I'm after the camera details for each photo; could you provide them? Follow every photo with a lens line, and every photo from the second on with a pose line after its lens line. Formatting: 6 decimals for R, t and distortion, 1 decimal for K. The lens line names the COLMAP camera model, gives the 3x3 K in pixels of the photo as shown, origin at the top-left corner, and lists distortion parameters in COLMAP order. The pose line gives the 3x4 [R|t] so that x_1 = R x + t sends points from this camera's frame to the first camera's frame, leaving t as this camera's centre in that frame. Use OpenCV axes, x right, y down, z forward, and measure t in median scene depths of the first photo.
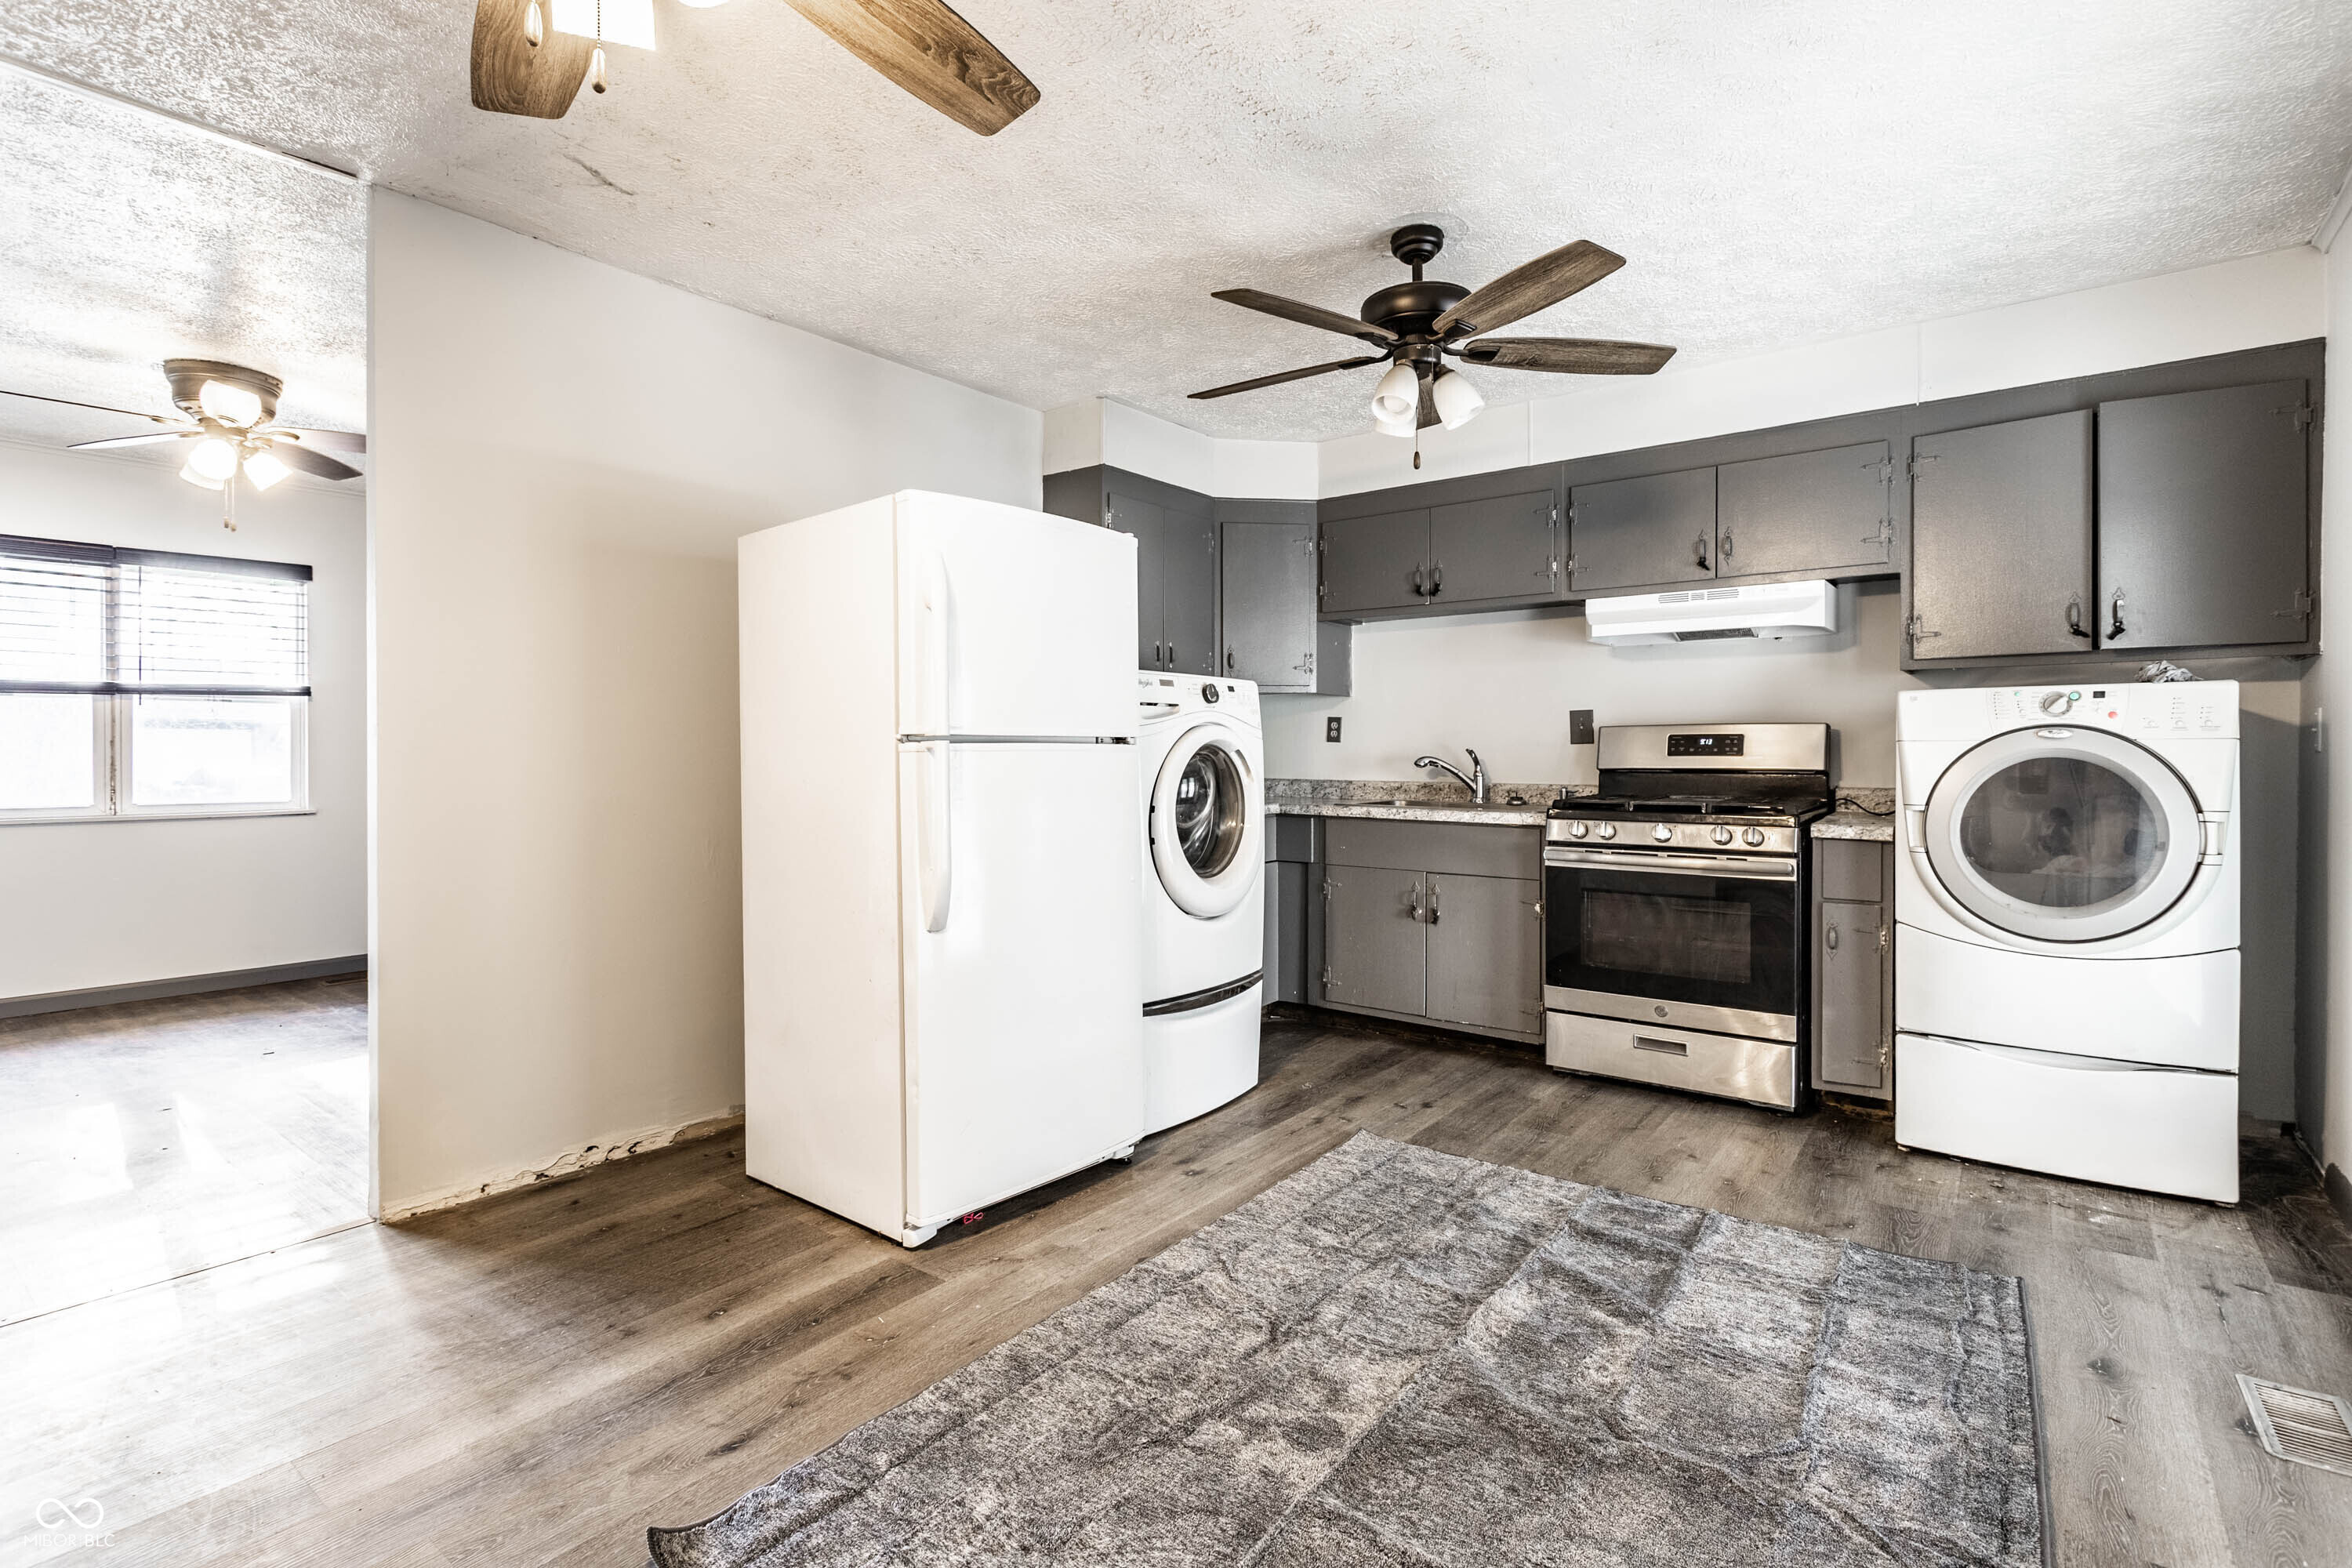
lens RADIAL K [[1133.2, 0, 1182.0], [0, 1133.2, 750.0], [0, 0, 1]] dist [-0.002875, 0.001163]
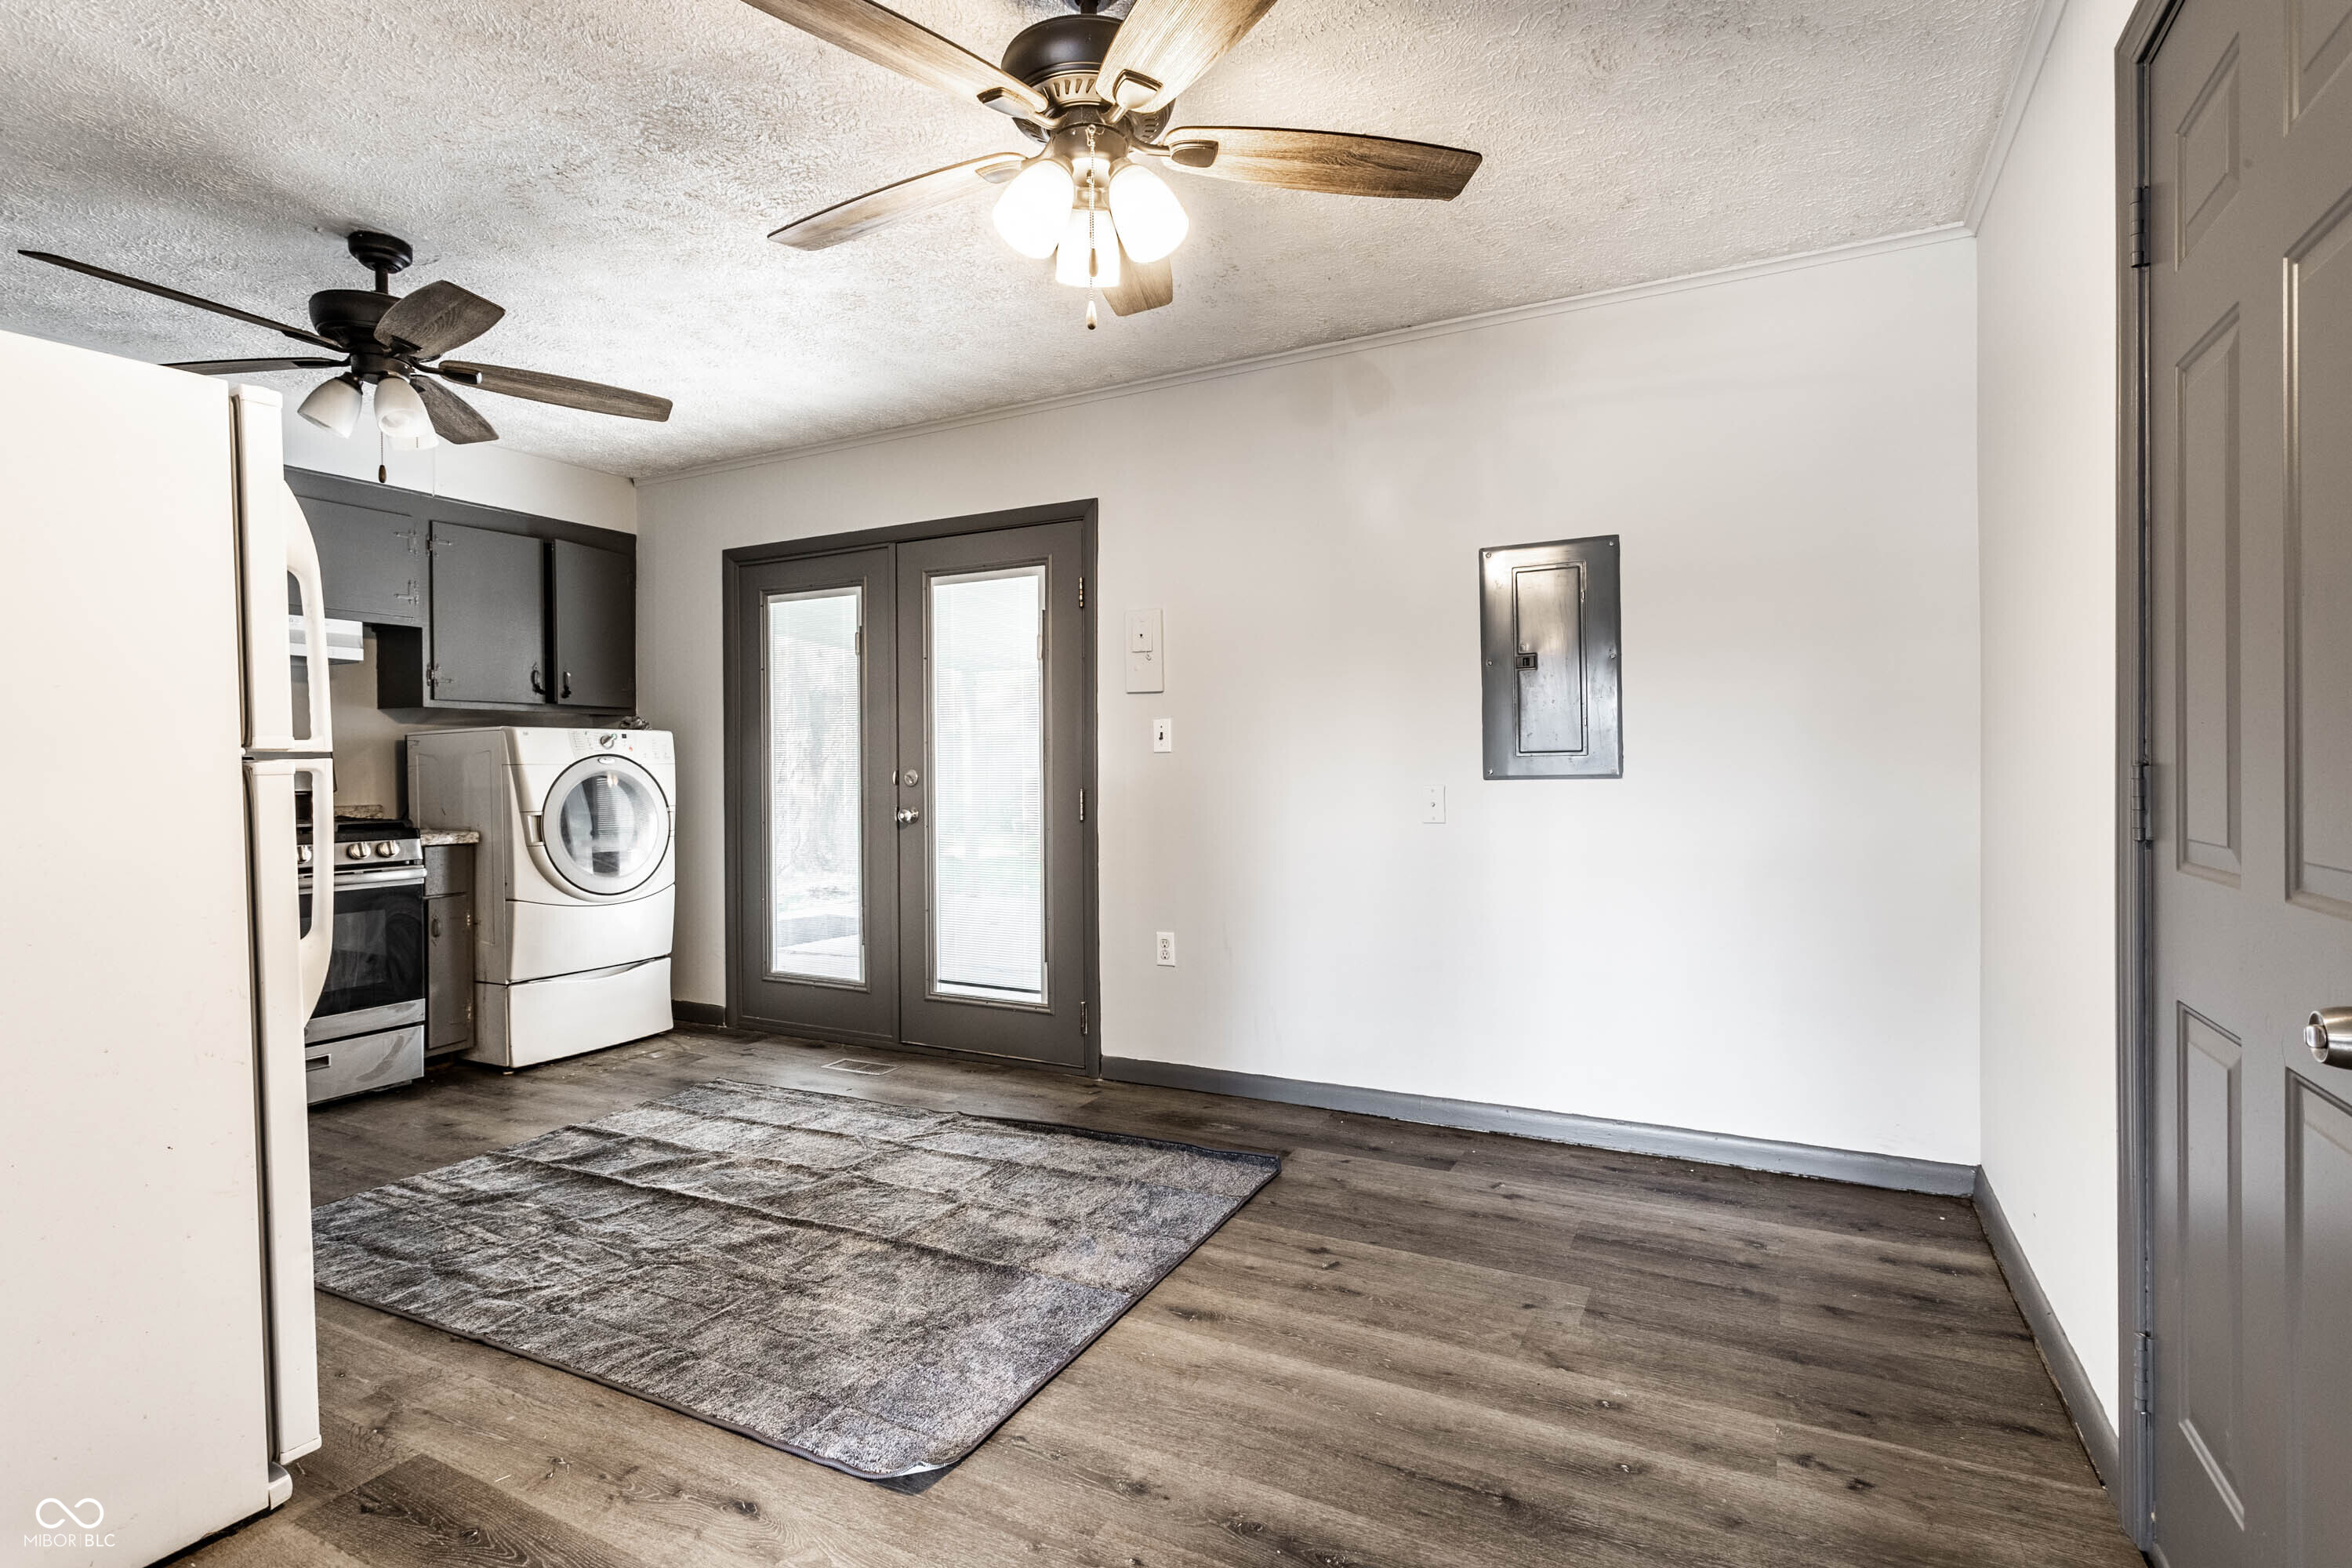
lens RADIAL K [[1133.2, 0, 1177.4], [0, 1133.2, 776.8], [0, 0, 1]] dist [-0.002875, 0.001163]
pose [[-0.189189, -0.008673, 0.981902, -0.883010], [0.008334, 0.999911, 0.010438, -0.001579], [-0.981905, 0.010158, -0.189099, 0.519788]]
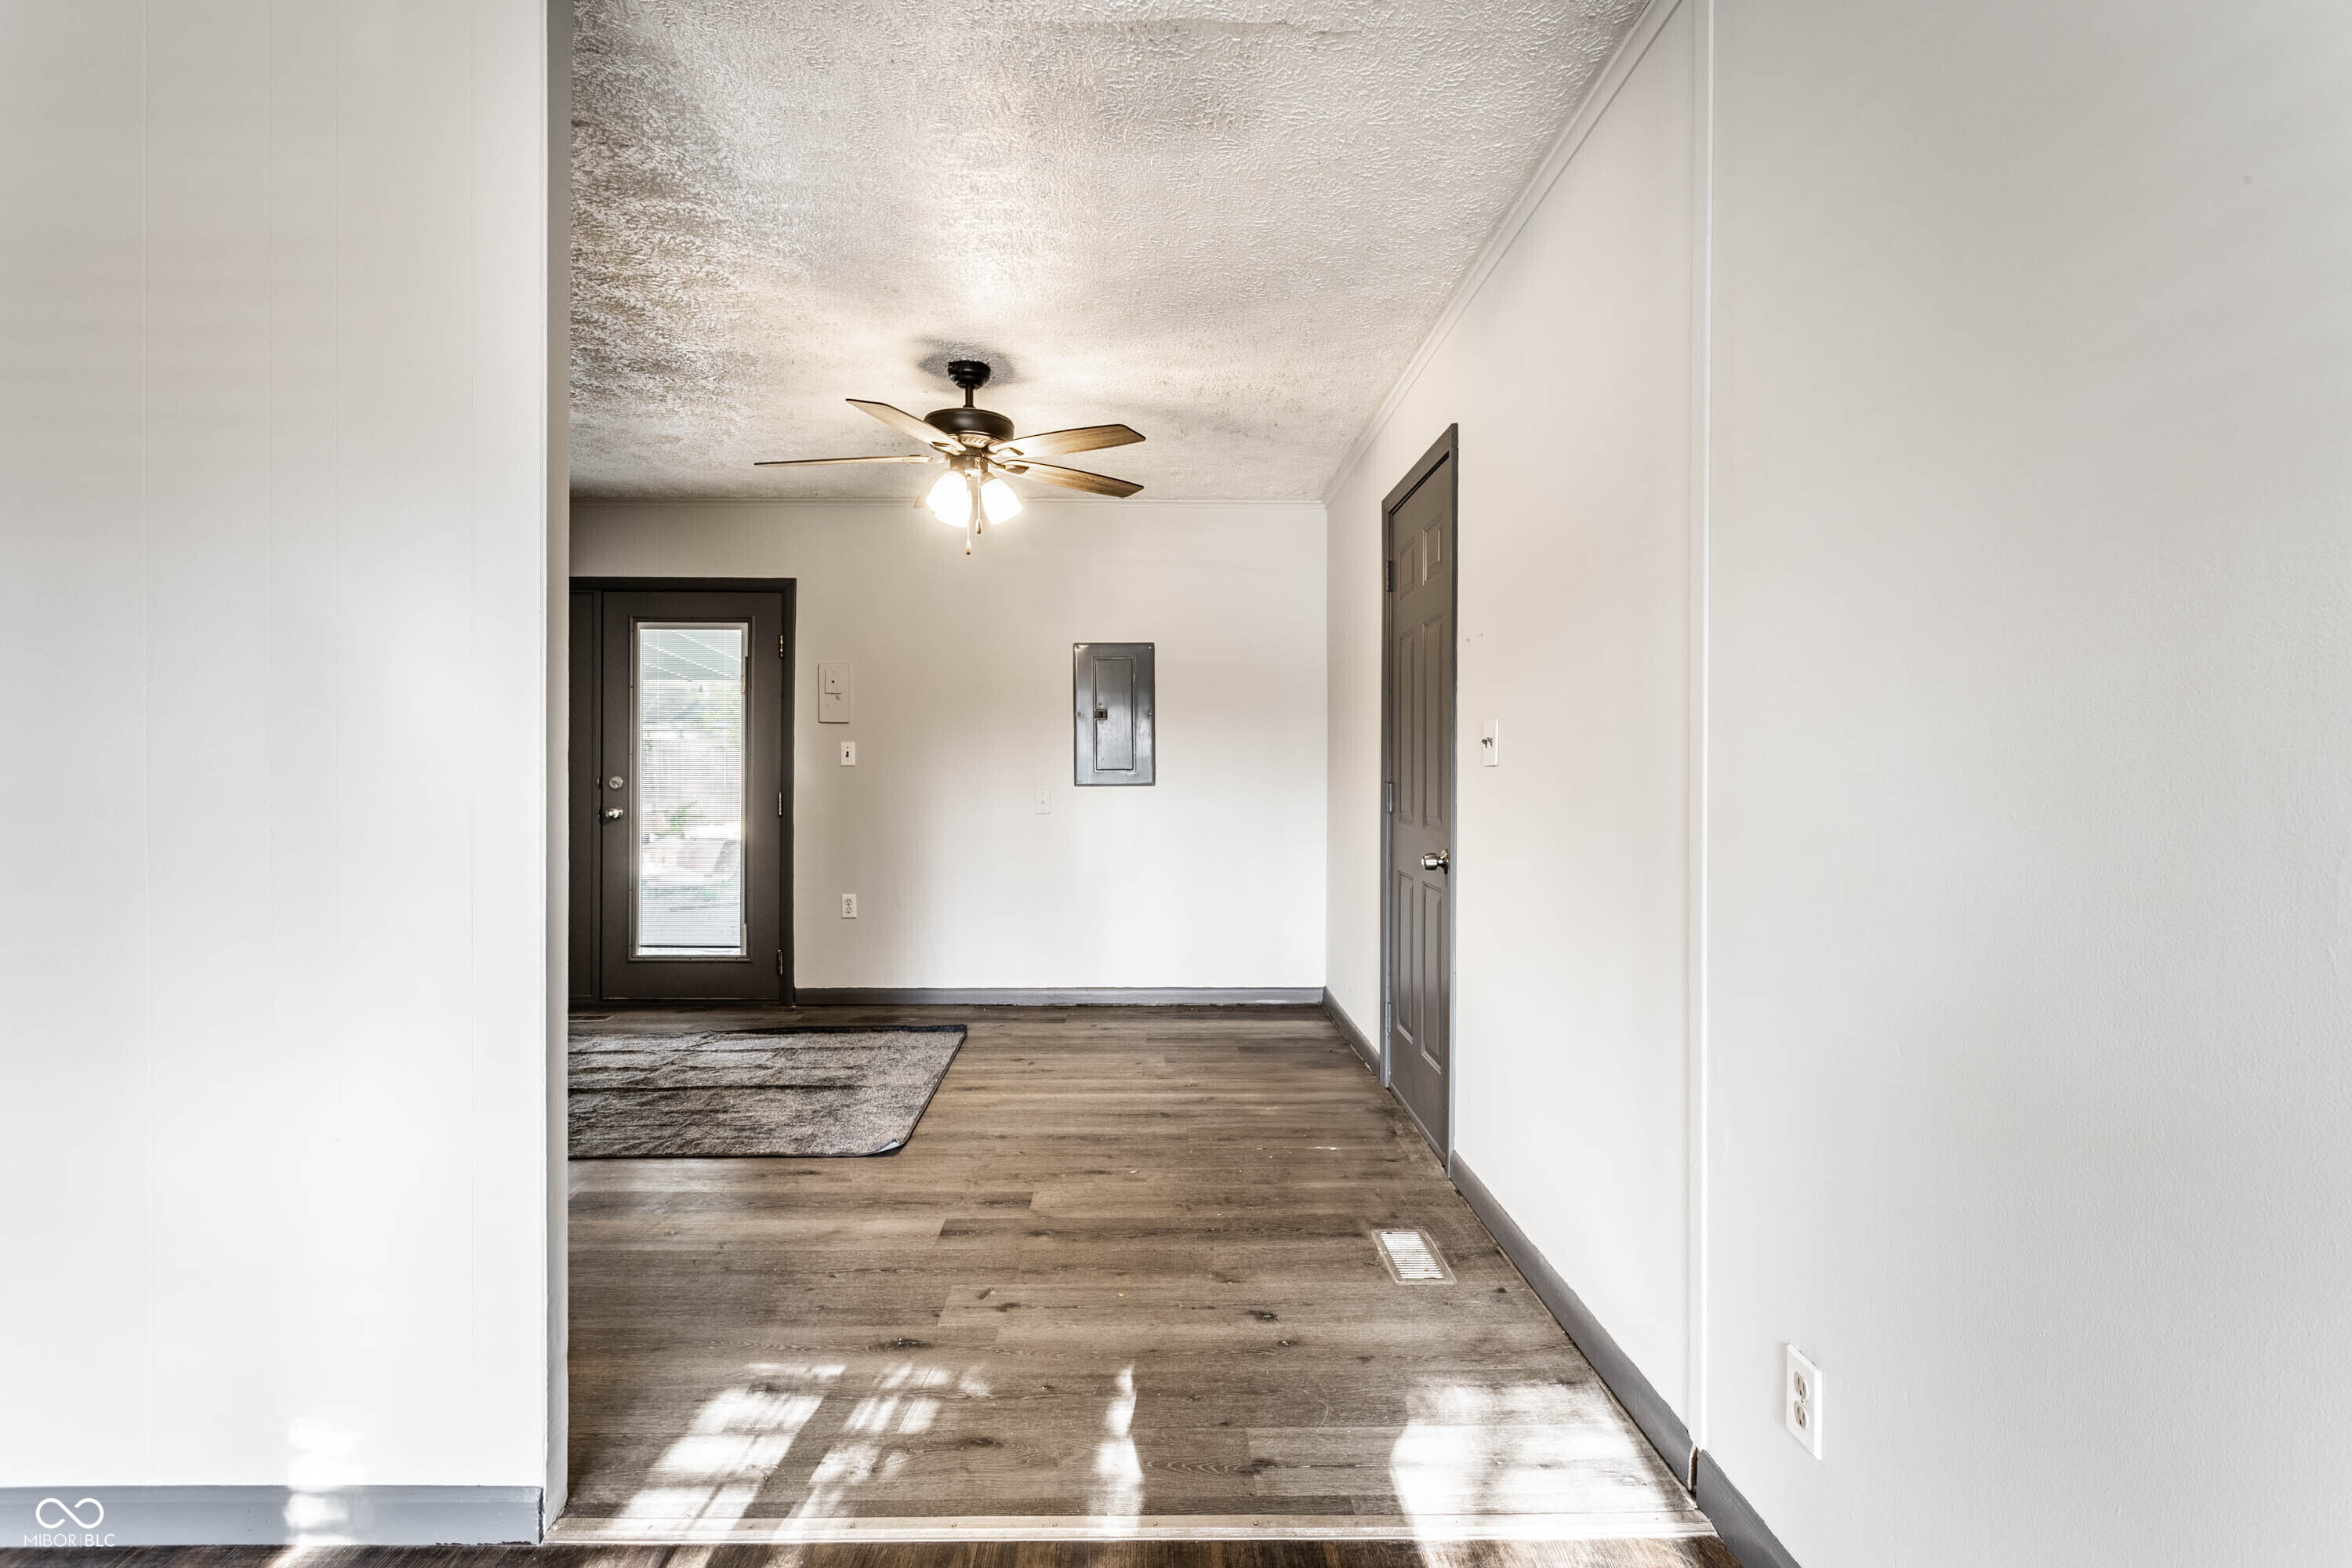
lens RADIAL K [[1133.2, 0, 1173.0], [0, 1133.2, 778.6], [0, 0, 1]] dist [-0.002875, 0.001163]
pose [[-0.643277, -0.010423, 0.765562, -1.350937], [-0.003836, 0.999939, 0.010392, -0.017129], [-0.765624, 0.003748, -0.643278, 1.084578]]
